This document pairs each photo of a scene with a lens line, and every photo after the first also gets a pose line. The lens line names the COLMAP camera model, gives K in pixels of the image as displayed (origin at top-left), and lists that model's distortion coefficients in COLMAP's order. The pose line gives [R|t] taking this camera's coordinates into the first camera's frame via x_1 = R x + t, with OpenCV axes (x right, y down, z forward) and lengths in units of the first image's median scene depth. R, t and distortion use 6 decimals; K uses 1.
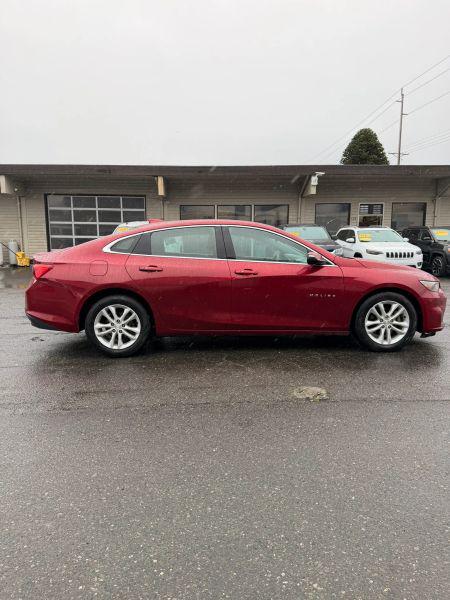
lens RADIAL K [[472.7, 0, 225.0], [0, 472.7, 300.0], [0, 0, 1]] dist [0.067551, -0.000113]
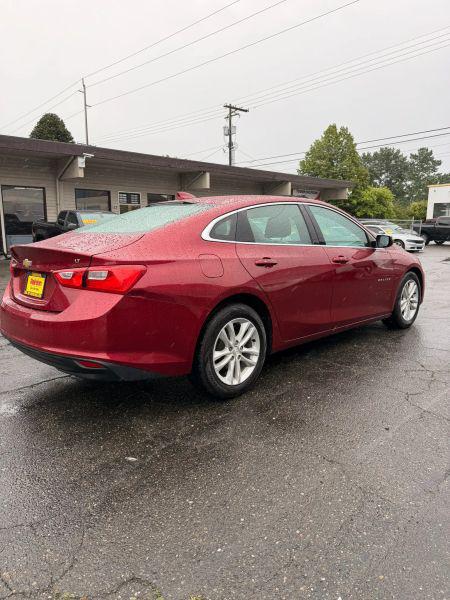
lens RADIAL K [[467.6, 0, 223.9], [0, 467.6, 300.7], [0, 0, 1]] dist [0.007761, 0.001008]
pose [[0.700484, -0.110649, 0.705039, -0.689492], [0.098890, 0.993427, 0.057657, -0.053929], [-0.706784, 0.029333, 0.706821, 0.544054]]
